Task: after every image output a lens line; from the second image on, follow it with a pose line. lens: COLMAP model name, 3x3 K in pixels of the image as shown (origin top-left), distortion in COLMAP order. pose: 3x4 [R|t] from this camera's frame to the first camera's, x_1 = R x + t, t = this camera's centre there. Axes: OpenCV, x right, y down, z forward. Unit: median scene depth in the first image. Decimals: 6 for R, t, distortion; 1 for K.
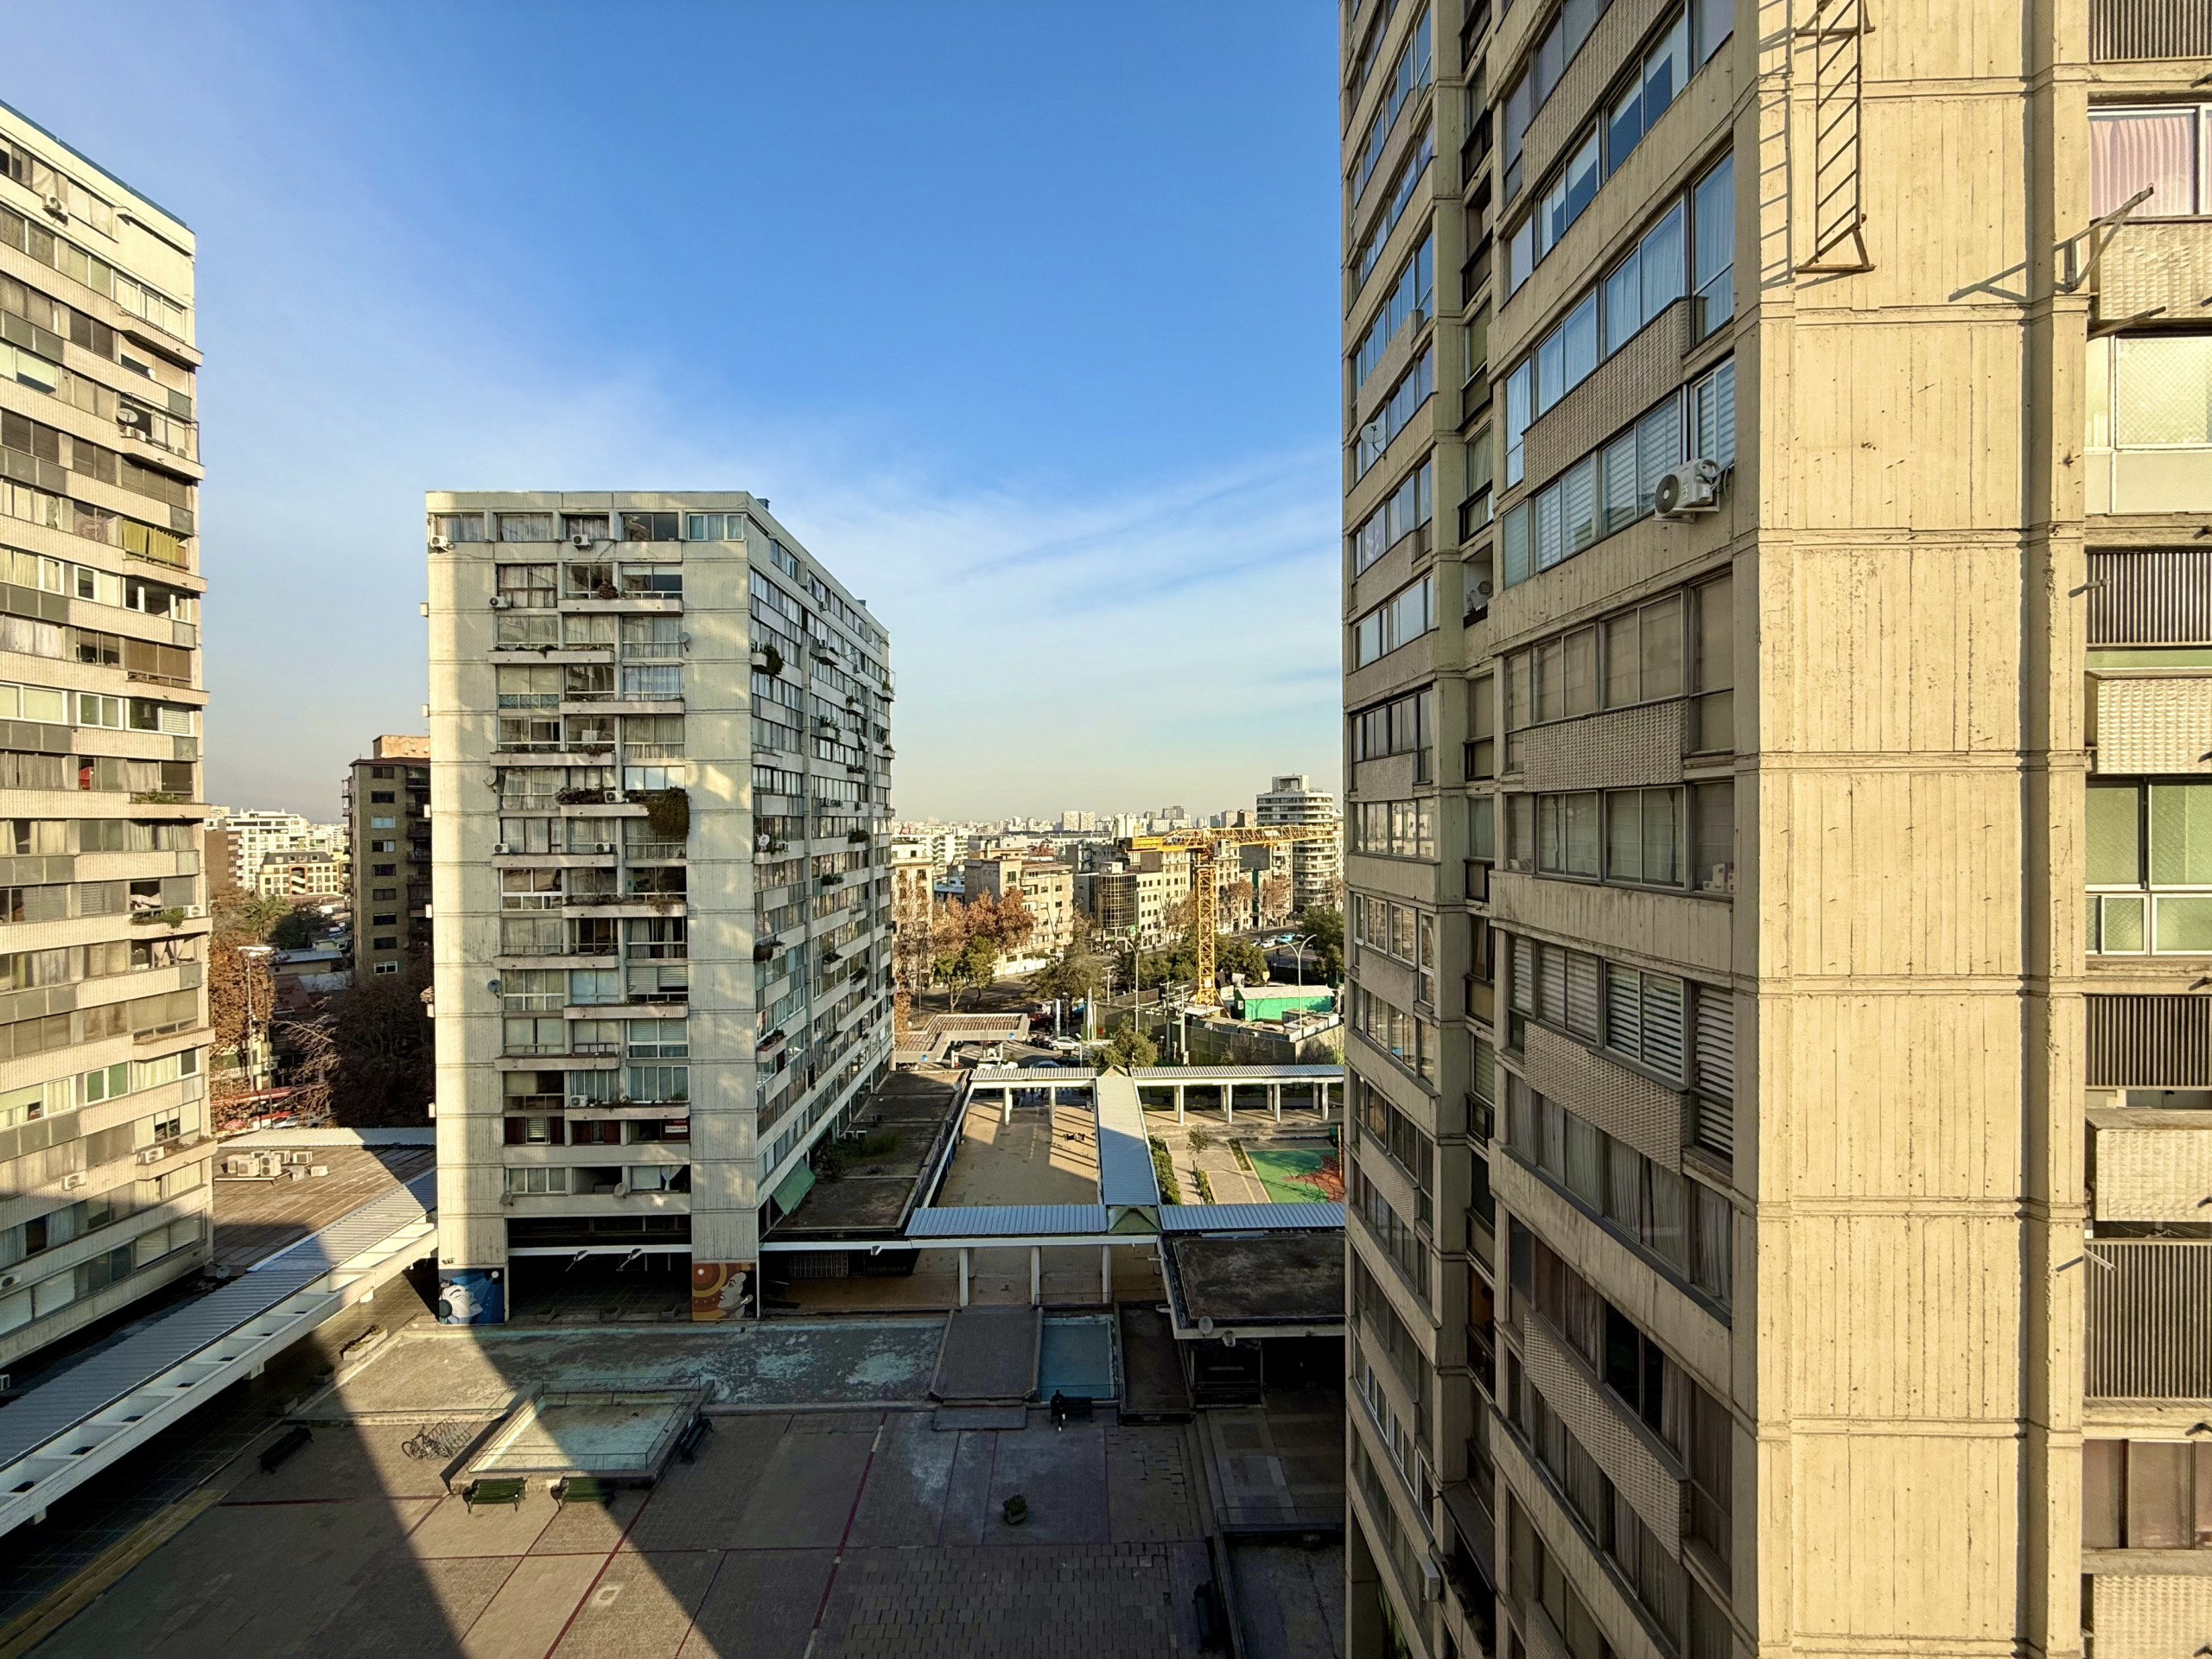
lens RADIAL K [[881.1, 0, 1097.3], [0, 881.1, 829.3], [0, 0, 1]] dist [-0.000371, -0.000013]
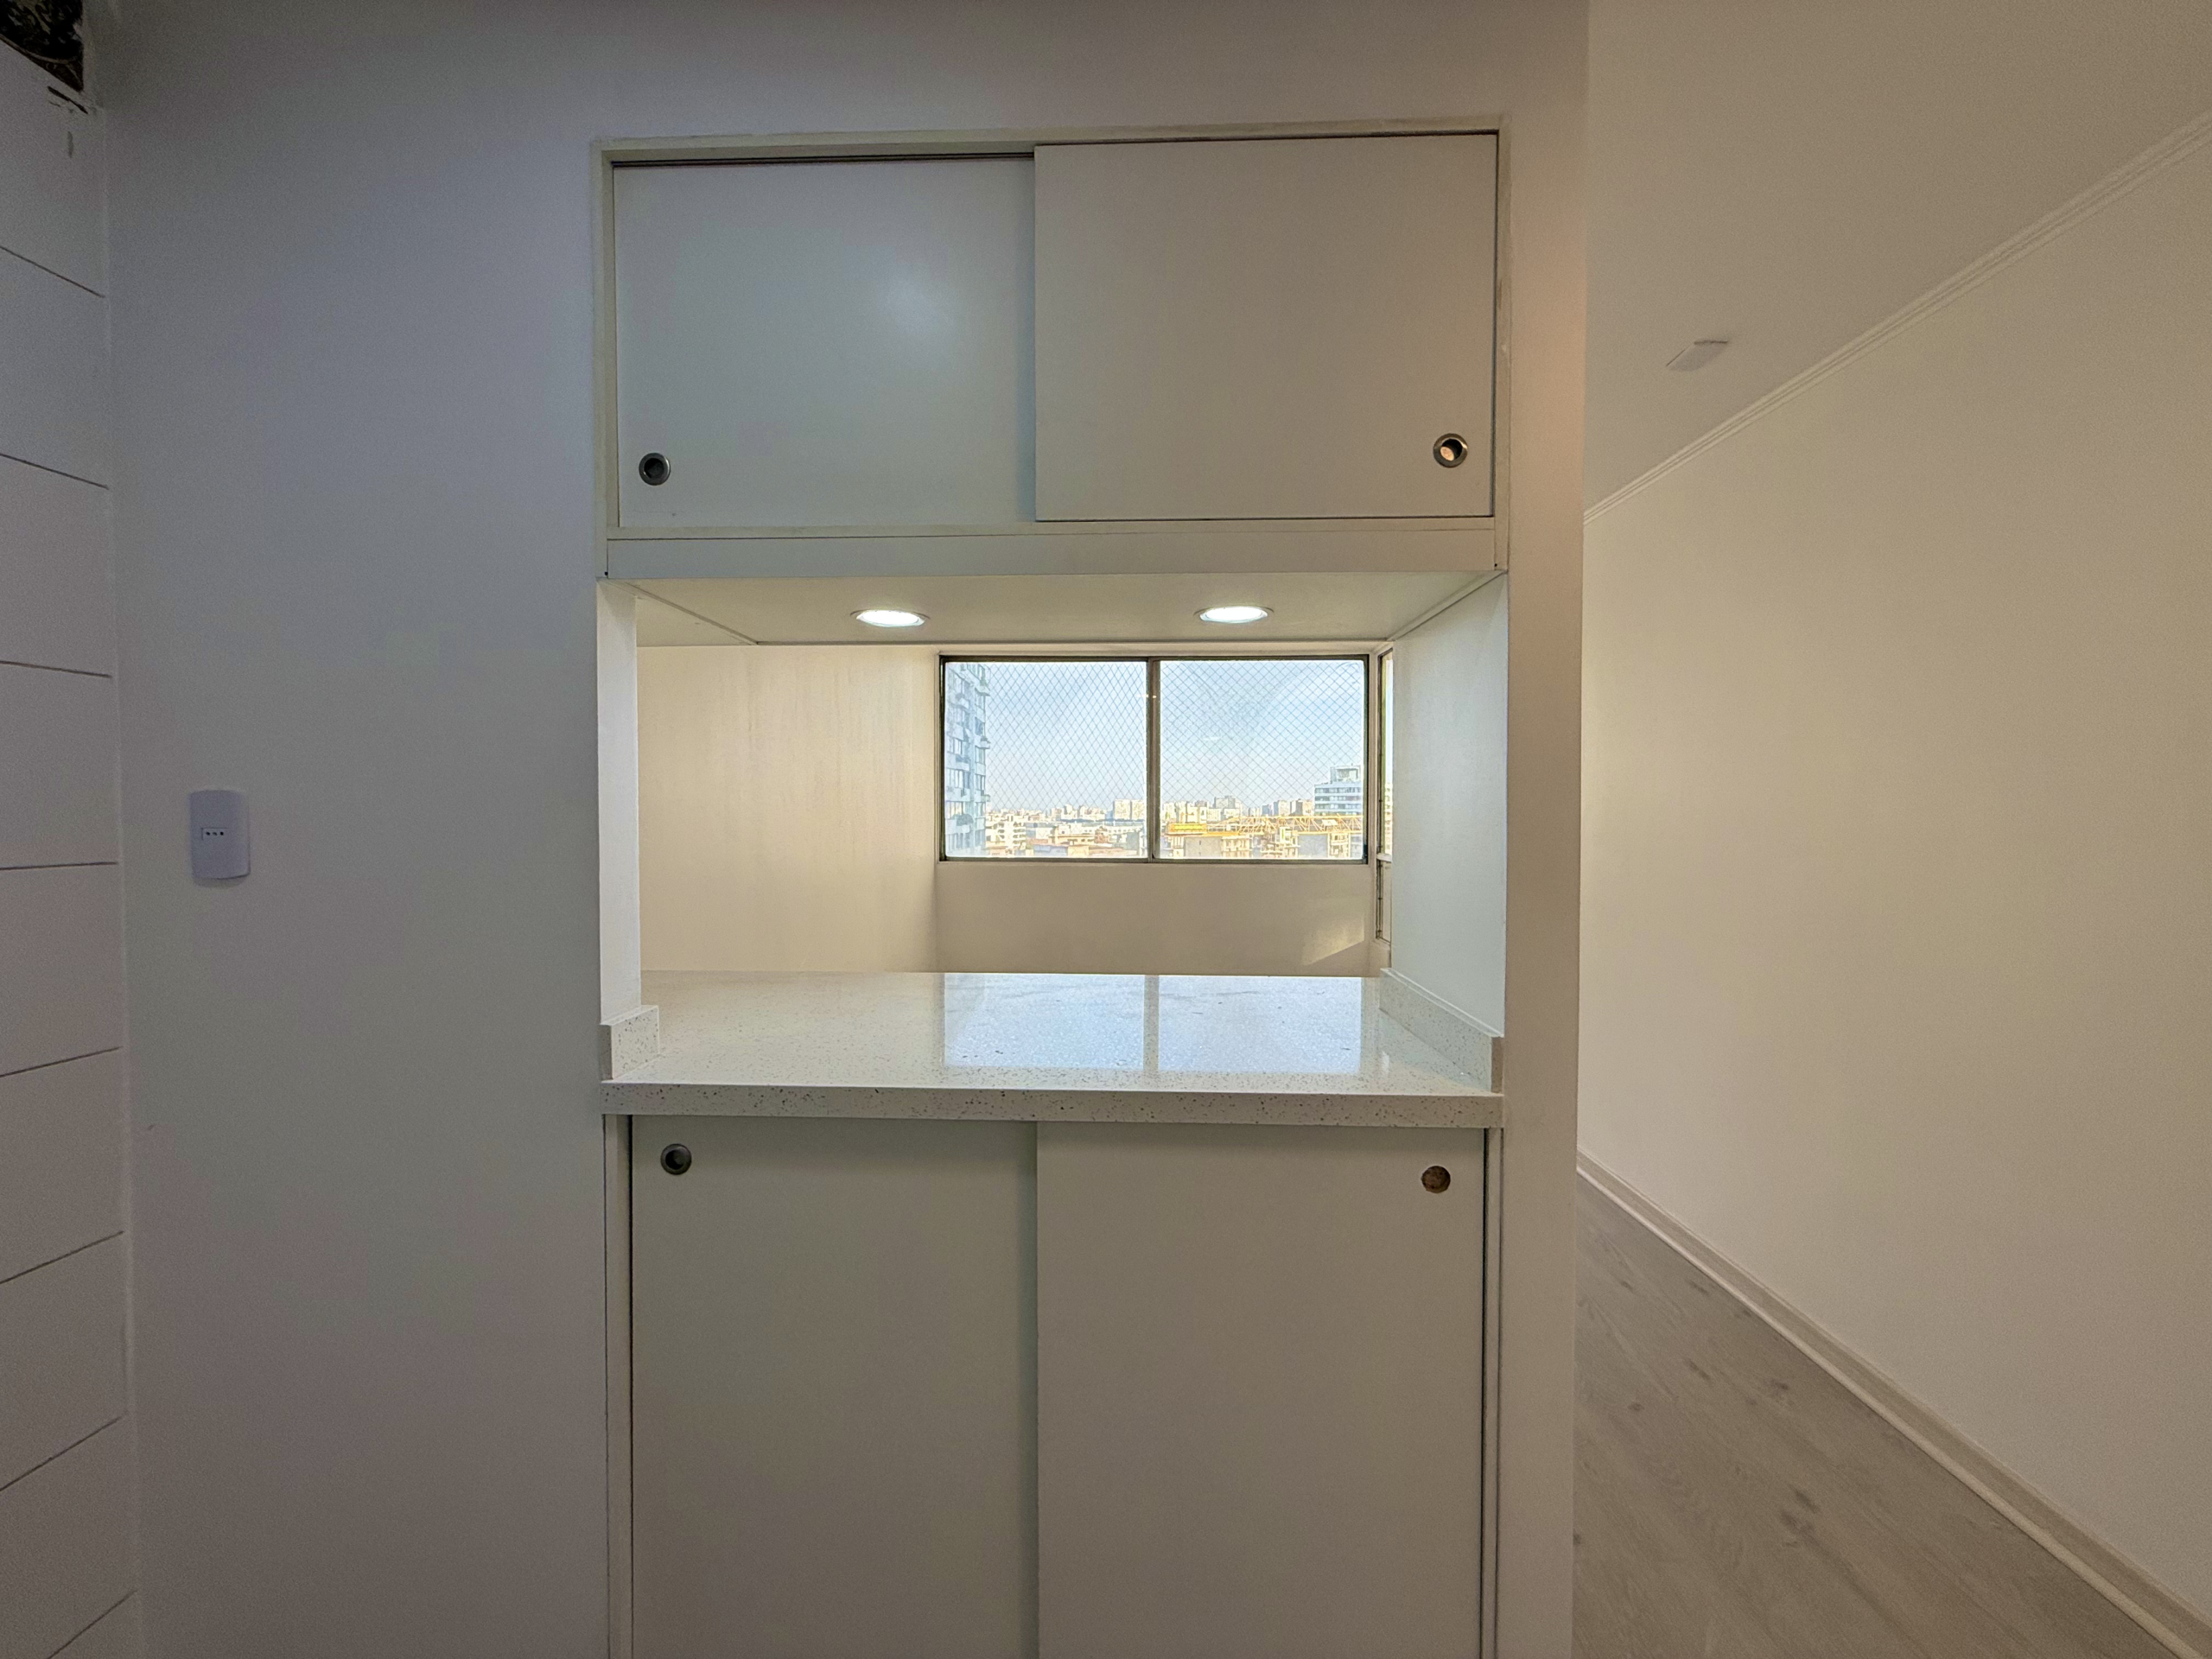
lens RADIAL K [[884.4, 0, 1101.1], [0, 884.4, 829.3], [0, 0, 1]] dist [0.000795, 0.000053]
pose [[0.998672, 0.009183, -0.050694, -0.072362], [-0.008546, 0.999882, 0.012775, 0.007743], [0.050806, -0.012325, 0.998633, -0.164359]]
